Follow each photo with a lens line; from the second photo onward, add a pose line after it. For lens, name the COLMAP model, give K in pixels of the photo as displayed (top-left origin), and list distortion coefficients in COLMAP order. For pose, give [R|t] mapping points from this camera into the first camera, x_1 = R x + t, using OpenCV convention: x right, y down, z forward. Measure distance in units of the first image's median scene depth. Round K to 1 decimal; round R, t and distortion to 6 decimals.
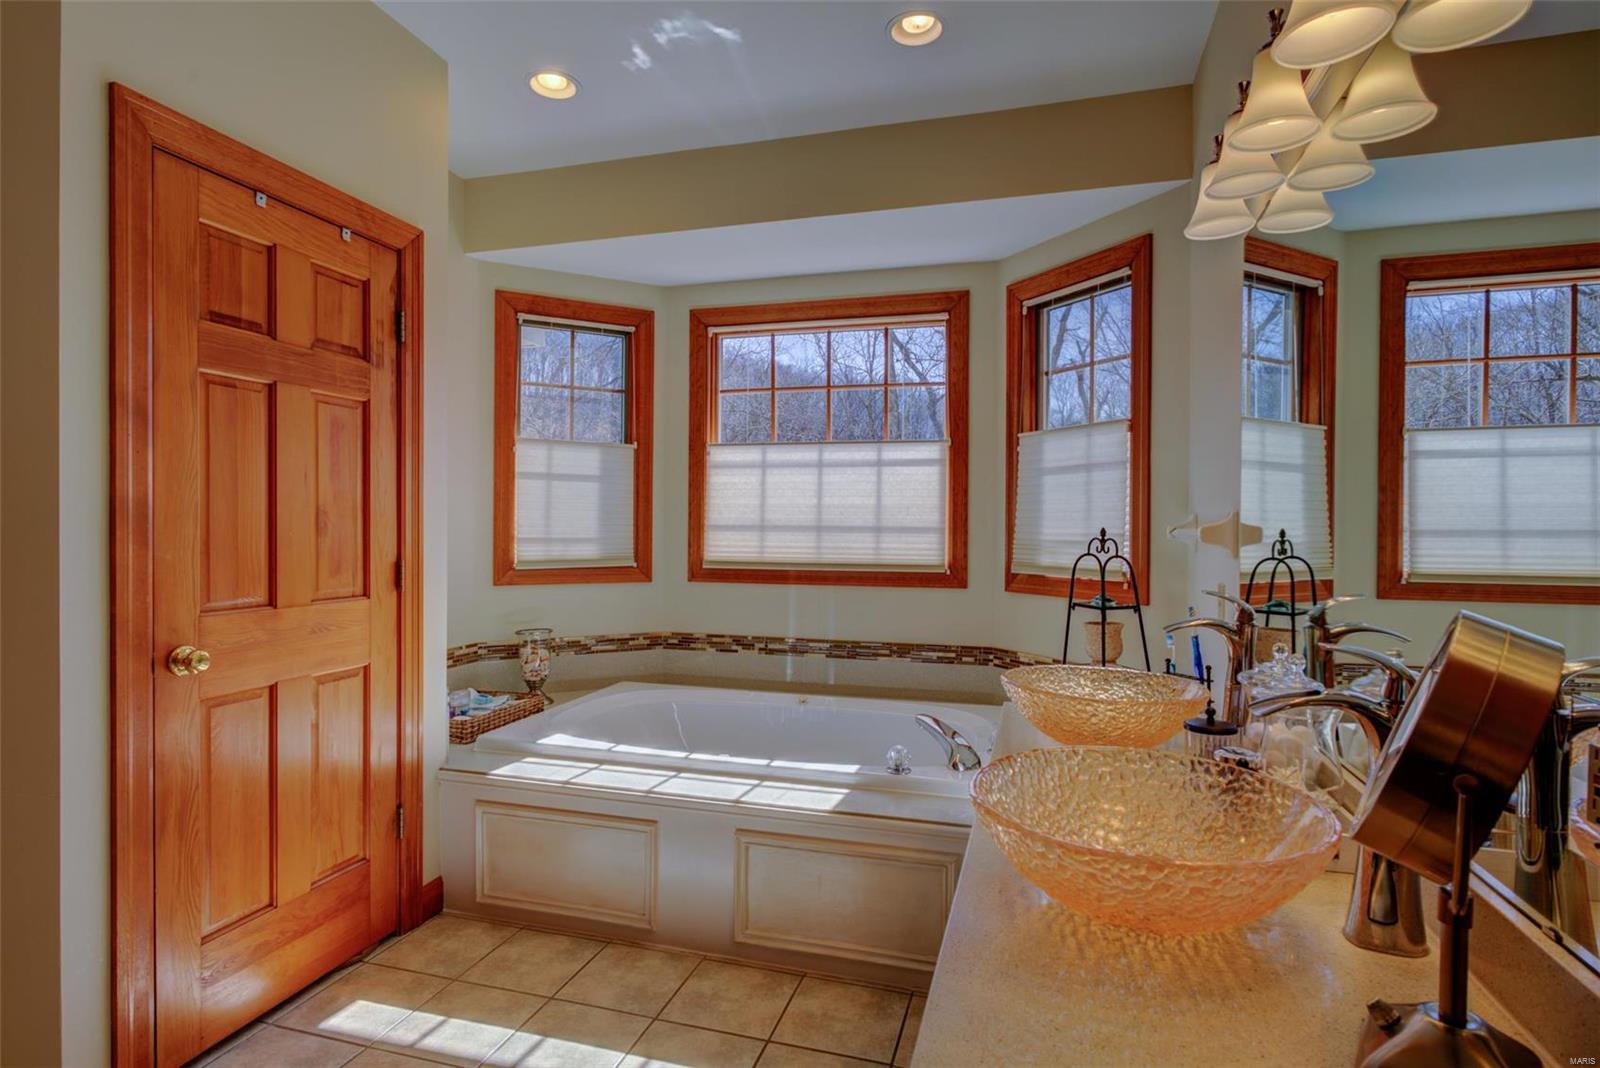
lens RADIAL K [[833.6, 0, 802.0], [0, 833.6, 538.4], [0, 0, 1]] dist [-0.004792, -0.000211]
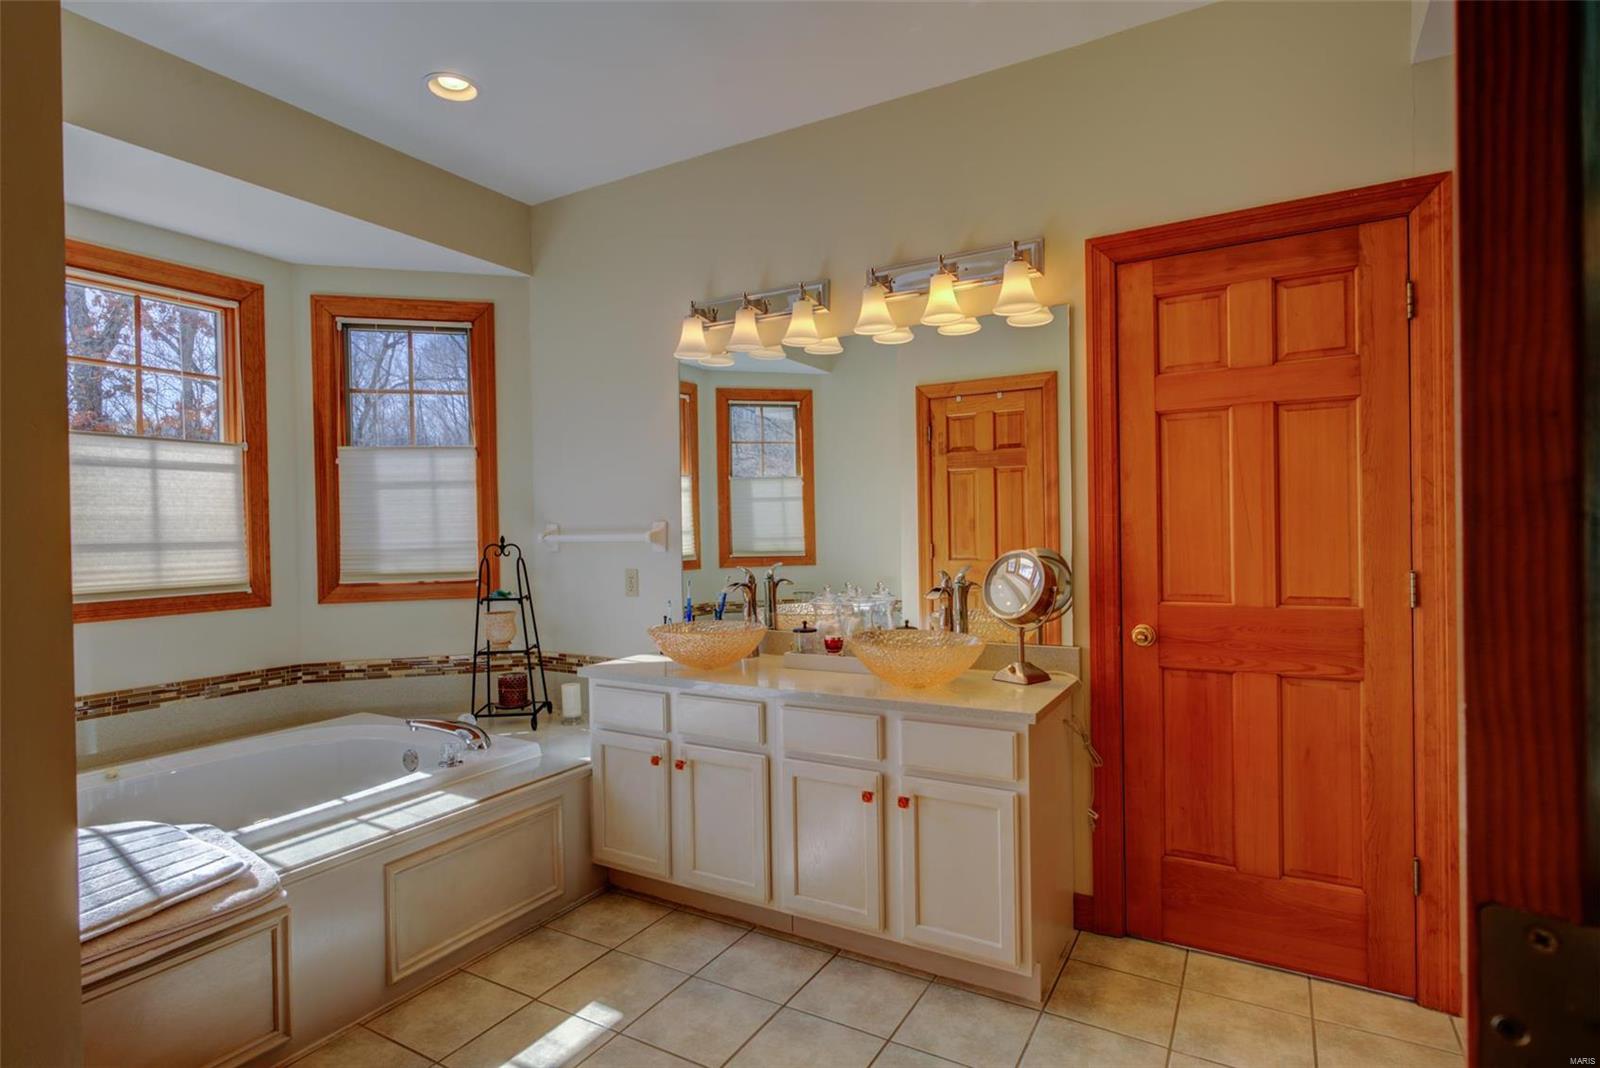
lens RADIAL K [[824.0, 0, 800.0], [0, 824.0, 534.0], [0, 0, 1]] dist [0.017890, -0.000538]
pose [[0.248126, -0.017590, 0.968568, -0.561410], [0.035556, 0.999327, 0.009040, -0.007906], [-0.968075, 0.032195, 0.248585, 0.200256]]
